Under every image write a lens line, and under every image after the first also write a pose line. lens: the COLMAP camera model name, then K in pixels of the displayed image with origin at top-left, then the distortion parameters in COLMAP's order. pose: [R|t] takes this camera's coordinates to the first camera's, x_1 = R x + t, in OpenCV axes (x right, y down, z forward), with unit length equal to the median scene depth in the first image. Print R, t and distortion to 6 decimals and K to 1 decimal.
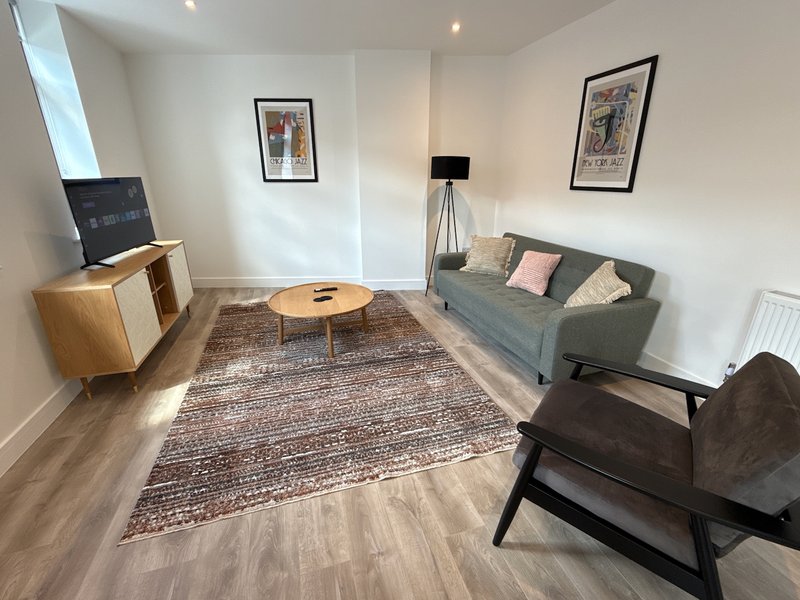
lens RADIAL K [[362.0, 0, 398.6], [0, 362.0, 301.6], [0, 0, 1]] dist [-0.000953, 0.000718]
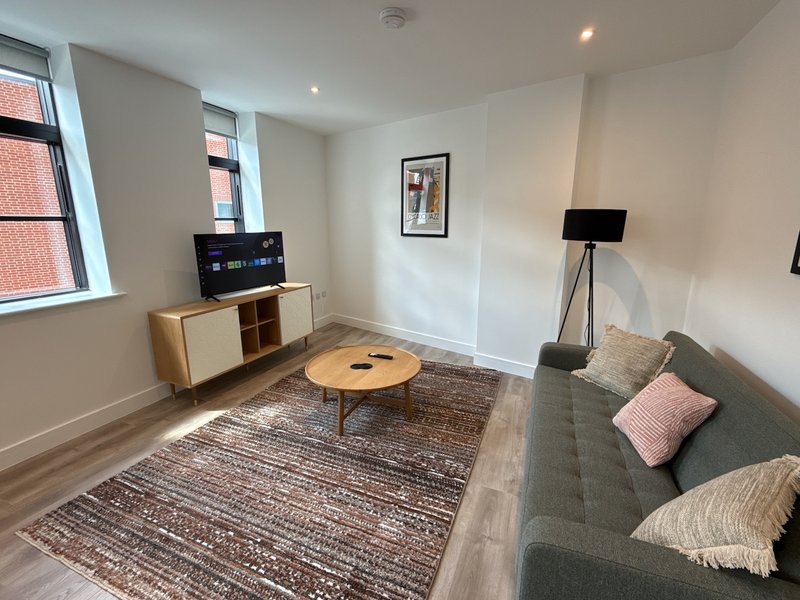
lens RADIAL K [[362.0, 0, 400.2], [0, 362.0, 301.1], [0, 0, 1]] dist [-0.000953, 0.000718]
pose [[0.767833, 0.141267, -0.624881, 0.398150], [-0.216227, 0.975296, -0.045208, -0.143645], [0.603057, 0.169828, 0.779410, 0.321597]]
